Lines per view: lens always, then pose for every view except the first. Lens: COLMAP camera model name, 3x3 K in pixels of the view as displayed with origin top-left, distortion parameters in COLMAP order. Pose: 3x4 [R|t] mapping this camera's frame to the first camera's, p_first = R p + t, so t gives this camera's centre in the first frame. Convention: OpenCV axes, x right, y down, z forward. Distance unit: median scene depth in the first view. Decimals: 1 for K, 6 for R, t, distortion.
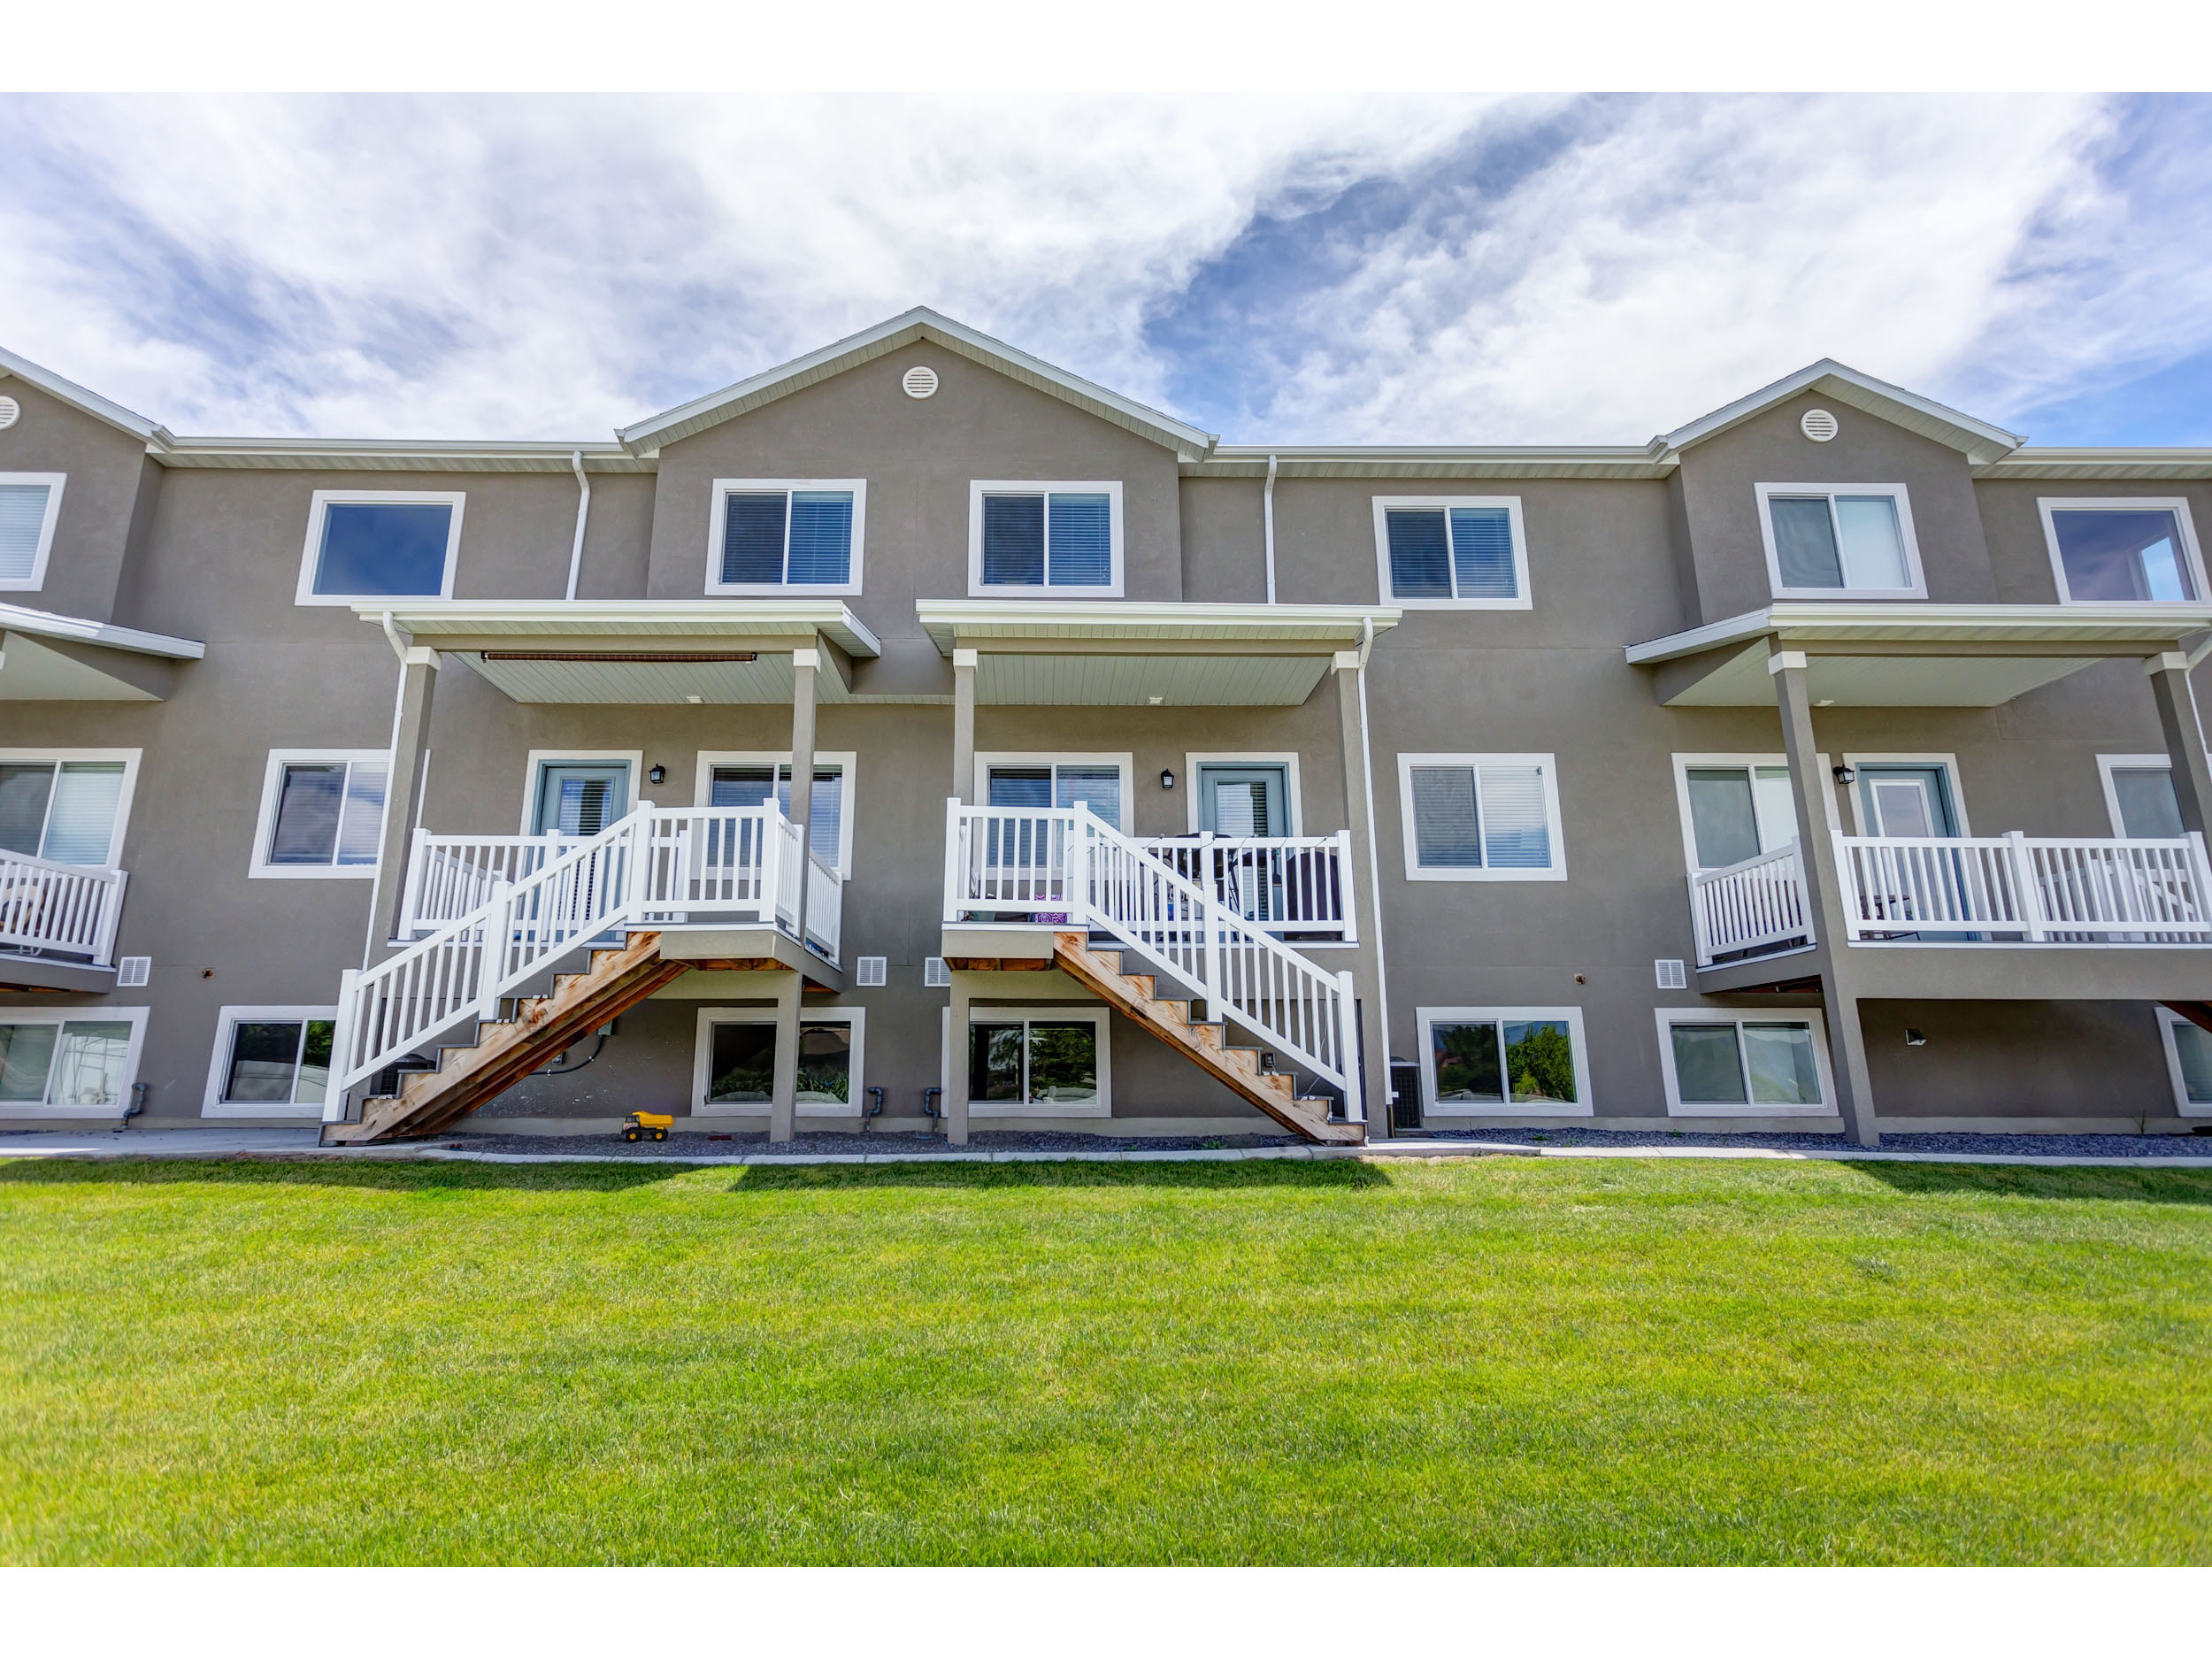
lens RADIAL K [[1094.4, 0, 1106.0], [0, 1094.4, 829.5], [0, 0, 1]] dist [0.013216, -0.010759]
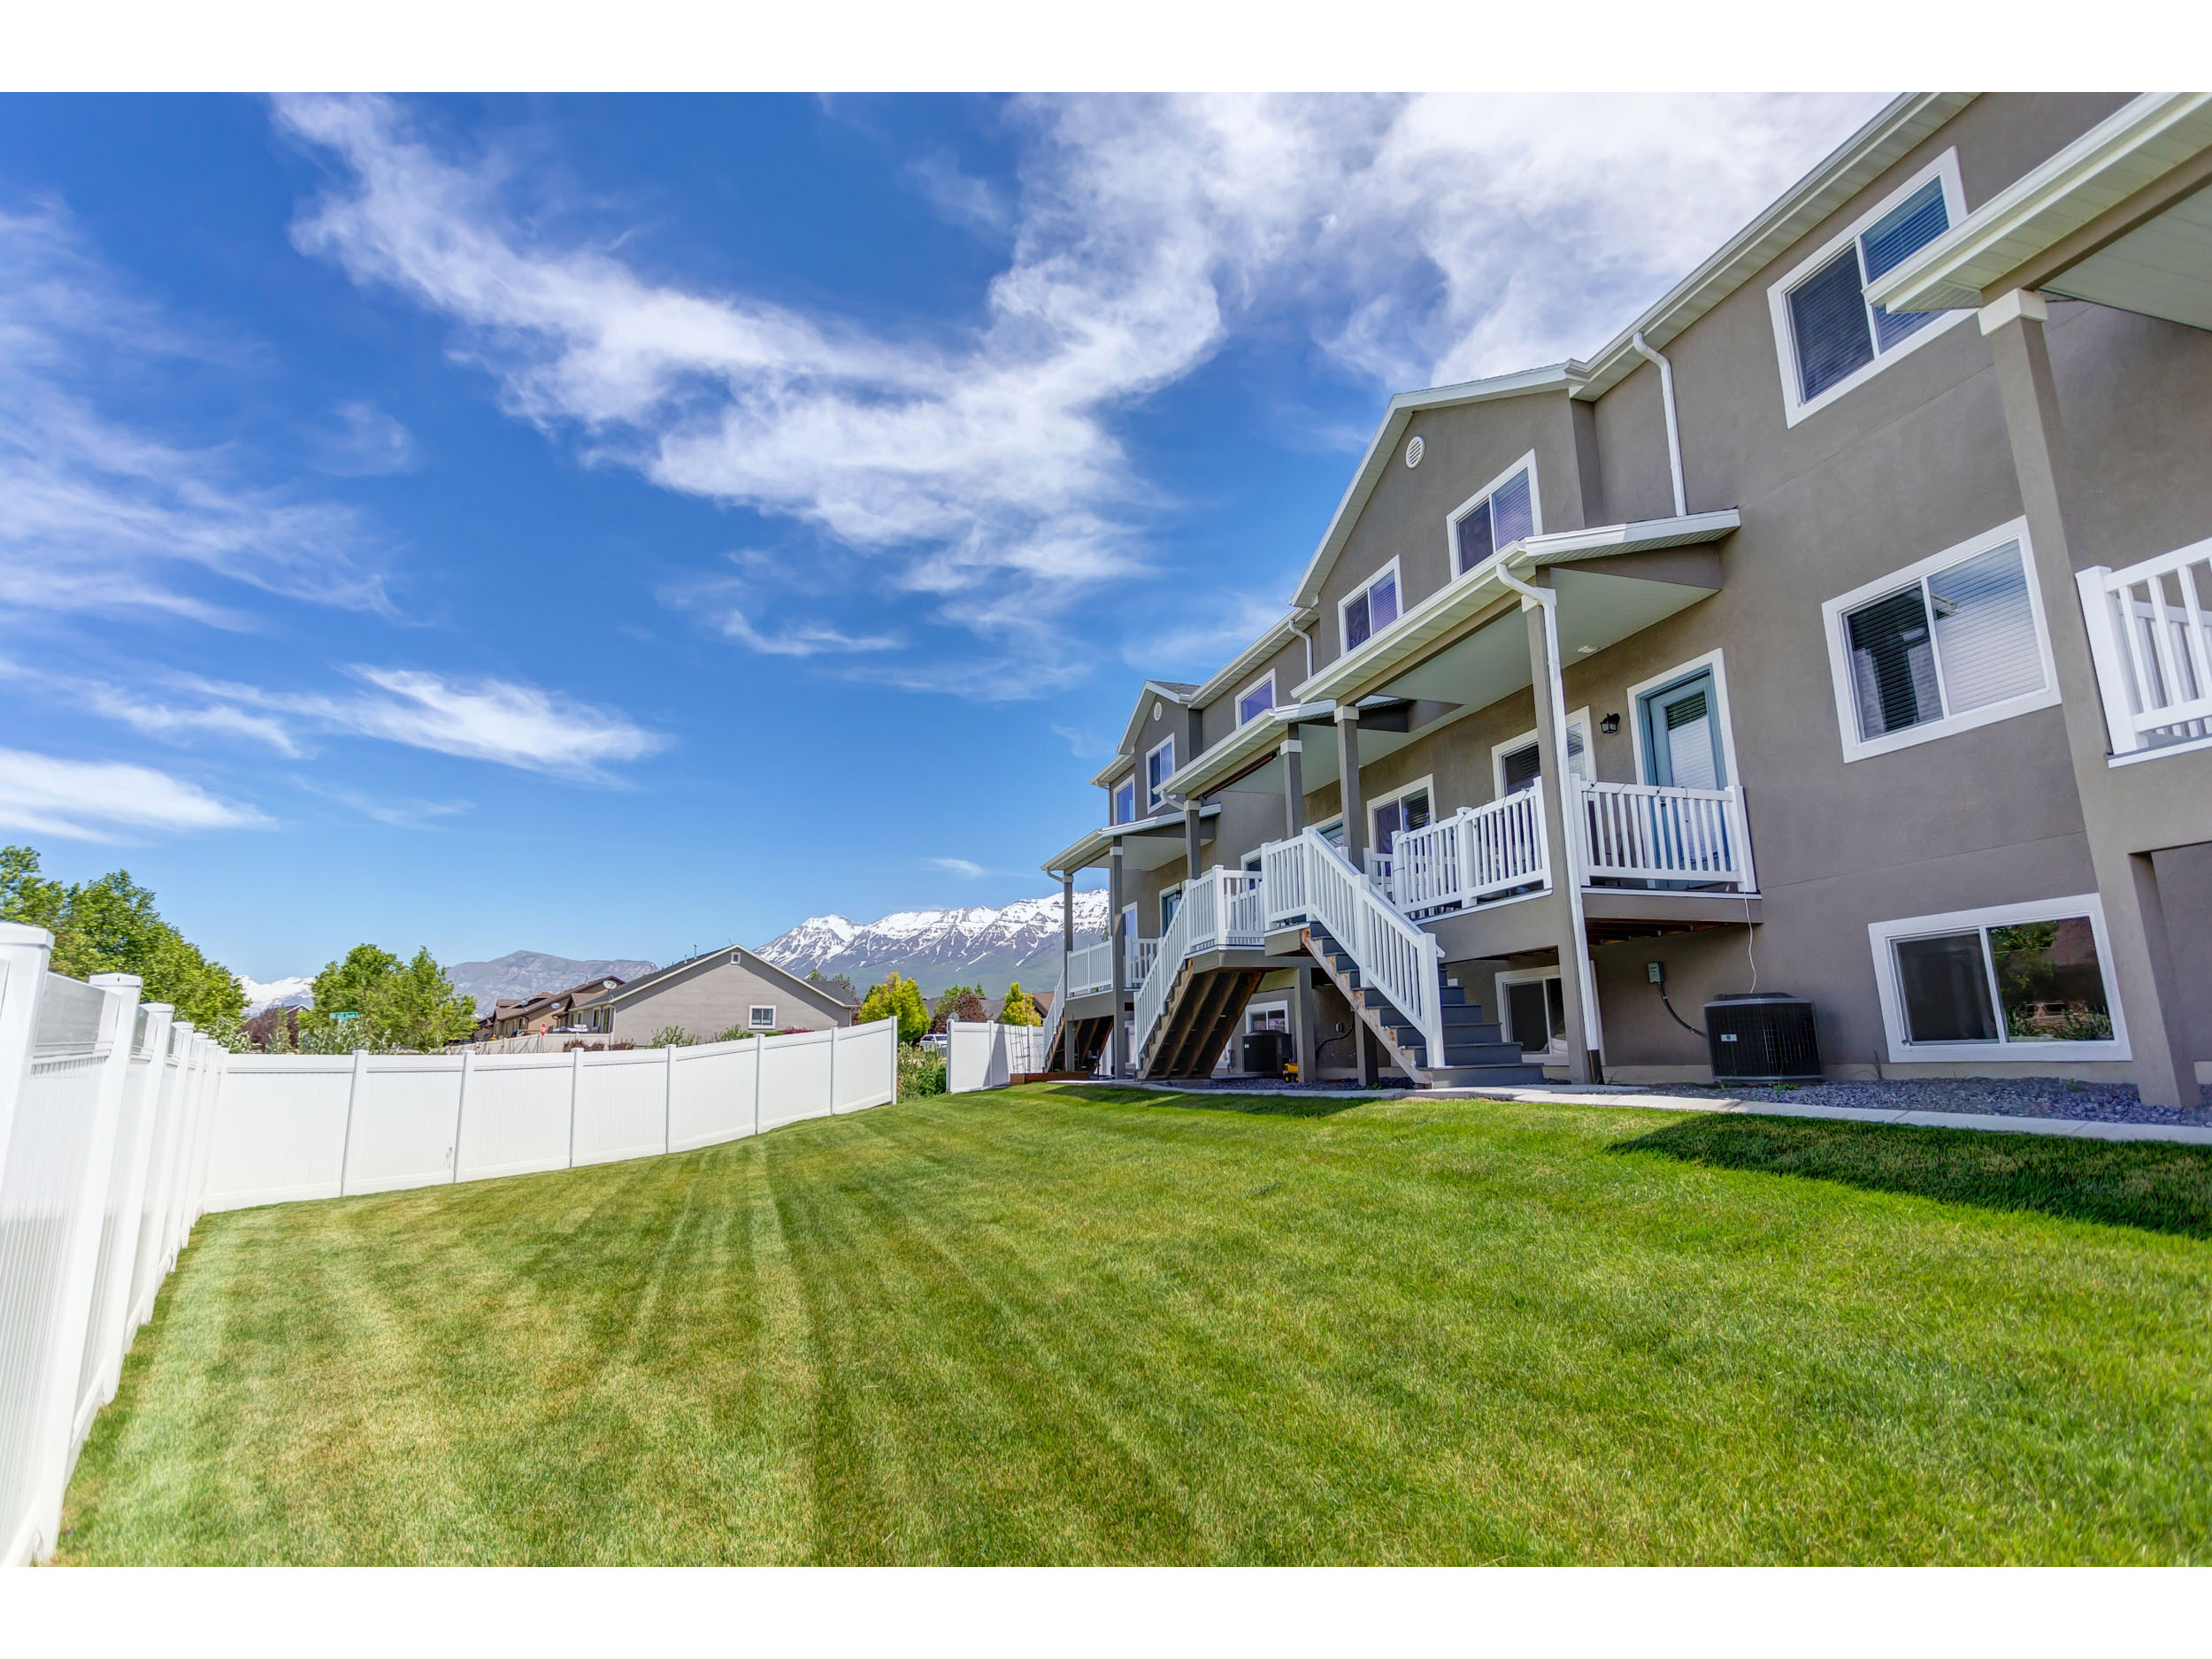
lens RADIAL K [[1094.4, 0, 1106.0], [0, 1094.4, 829.5], [0, 0, 1]] dist [0.013216, -0.010759]
pose [[0.308071, -0.208506, -0.928234, 1.041559], [0.242655, 0.960638, -0.135250, 0.087530], [0.919897, -0.183574, 0.346540, 0.293989]]
